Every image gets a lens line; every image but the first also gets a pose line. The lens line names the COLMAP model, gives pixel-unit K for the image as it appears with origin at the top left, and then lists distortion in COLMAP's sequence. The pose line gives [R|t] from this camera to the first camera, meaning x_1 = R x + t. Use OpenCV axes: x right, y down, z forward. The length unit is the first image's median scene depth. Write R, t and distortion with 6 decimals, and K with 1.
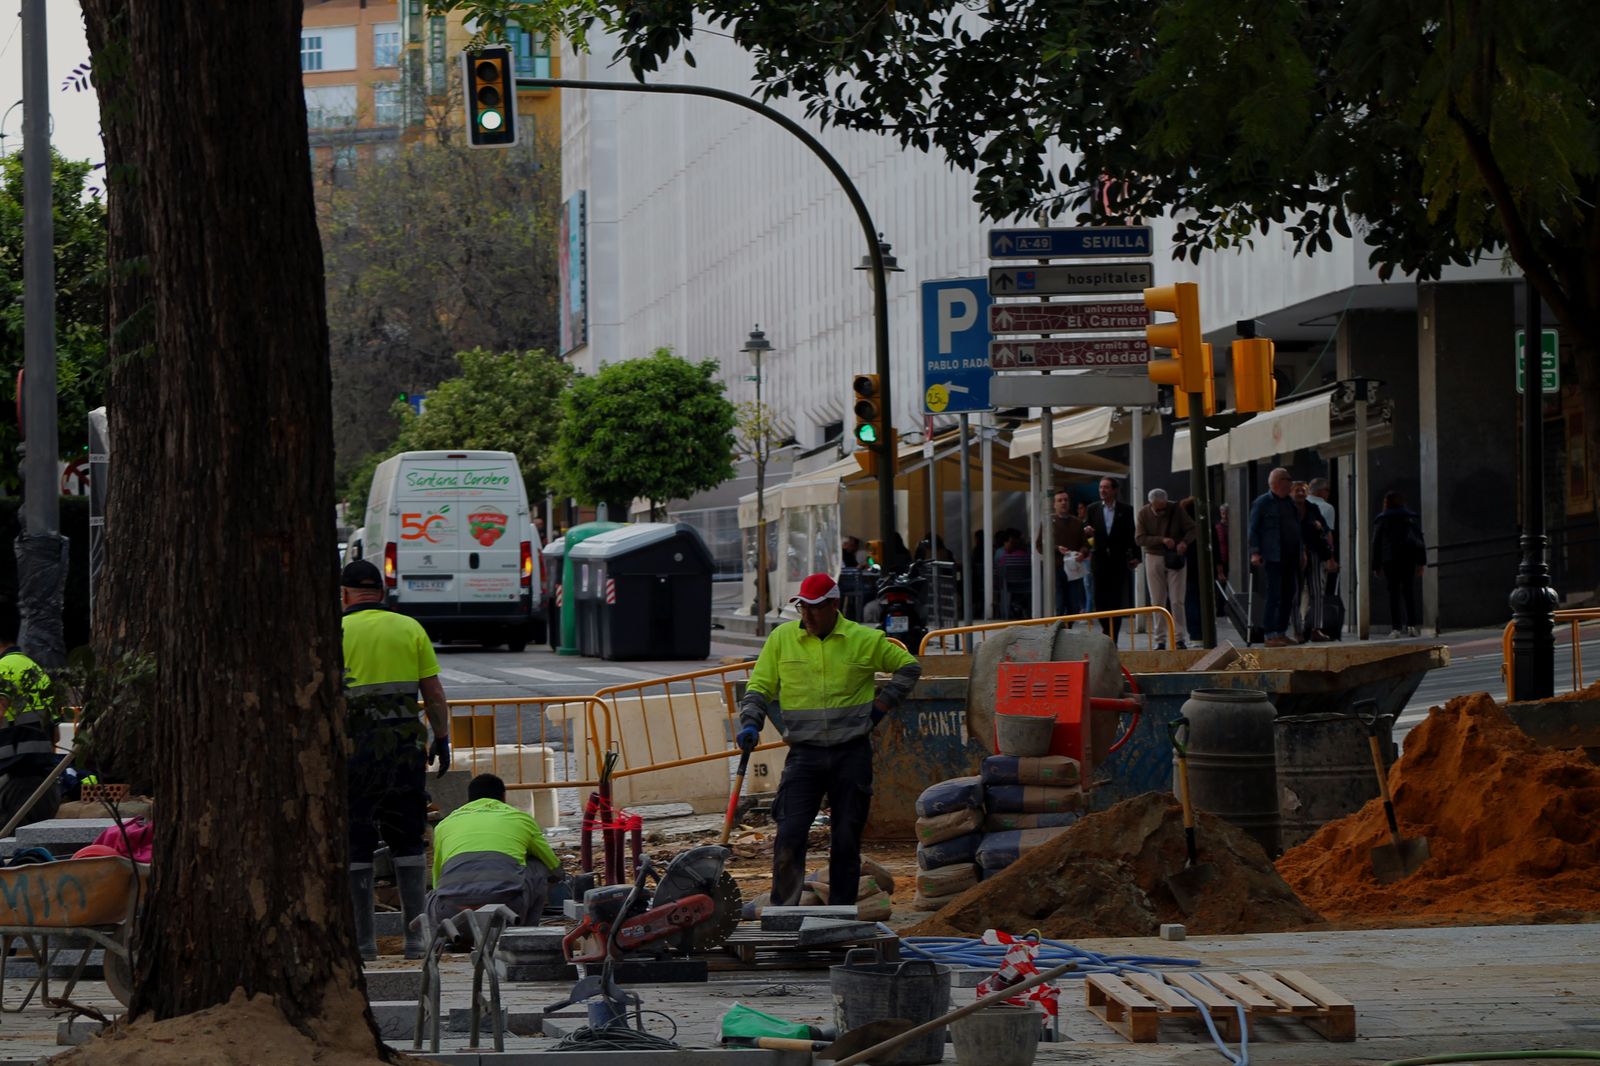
lens RADIAL K [[3560.4, 0, 801.8], [0, 3560.4, 601.3], [0, 0, 1]] dist [0.004901, 2.052373]
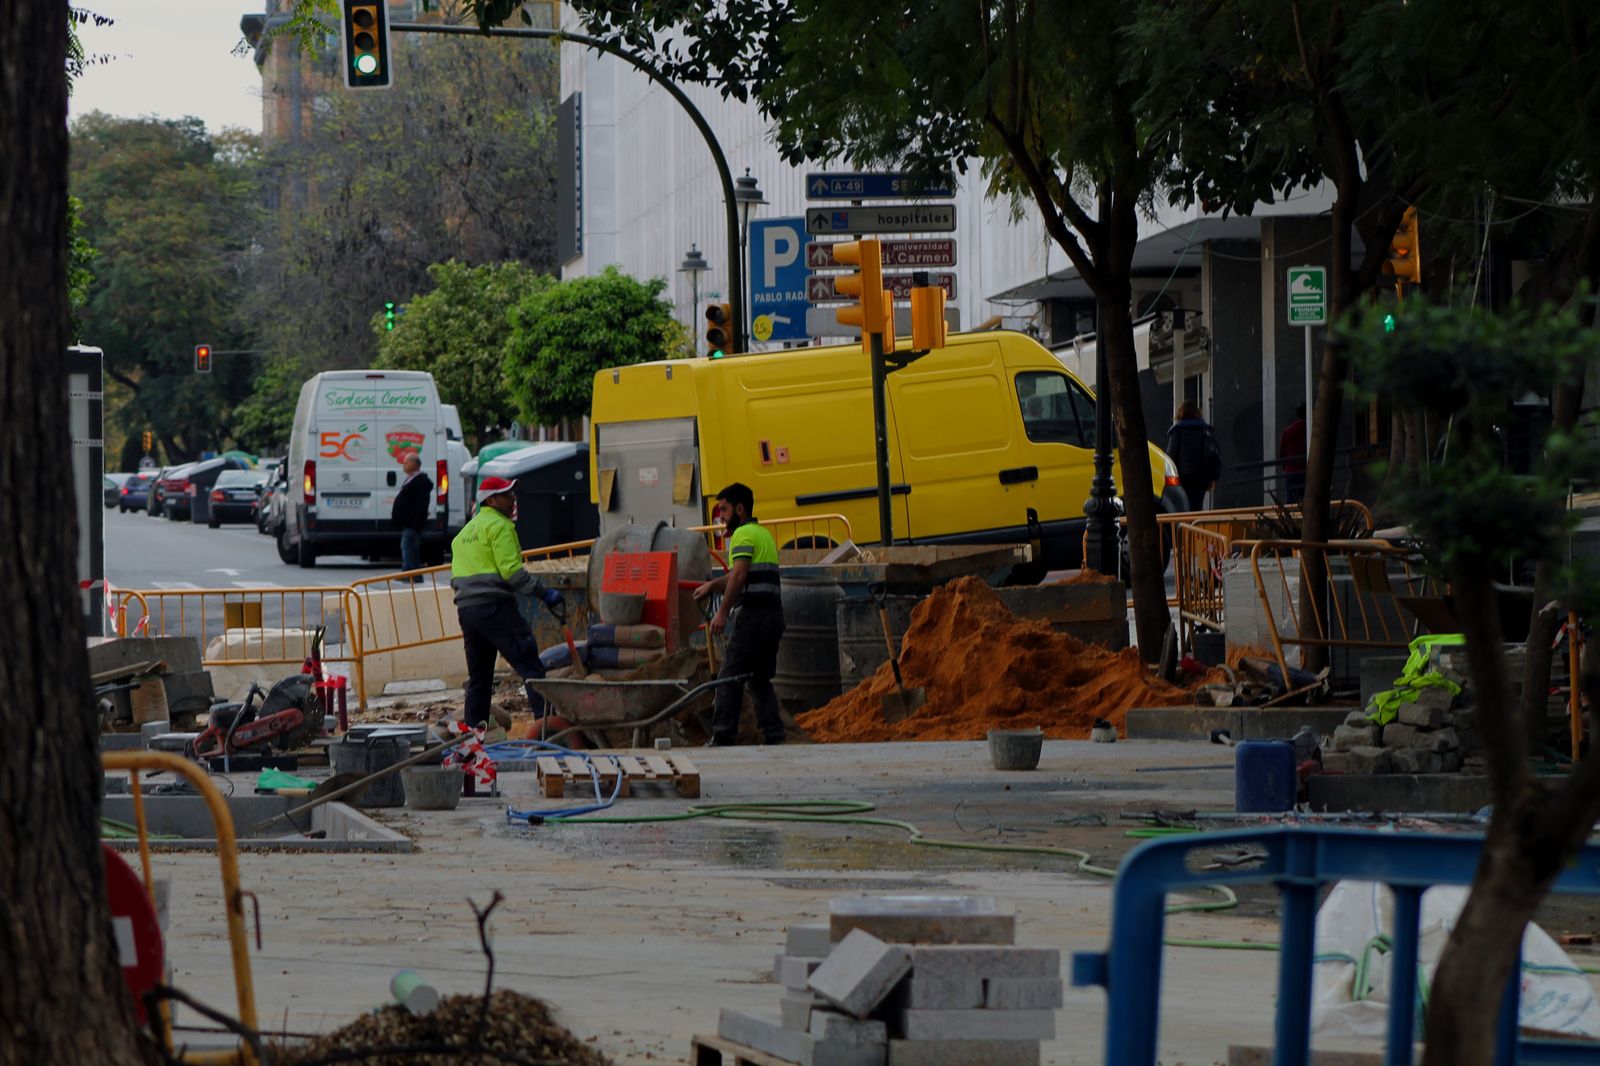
lens RADIAL K [[3922.1, 0, 800.0], [0, 3922.1, 533.0], [0, 0, 1]] dist [0.144710, 1.027944]
pose [[0.999822, 0.003341, -0.018570, 0.064554], [-0.003321, 0.999994, 0.001131, 0.003581], [0.018574, -0.001069, 0.999827, -0.174944]]
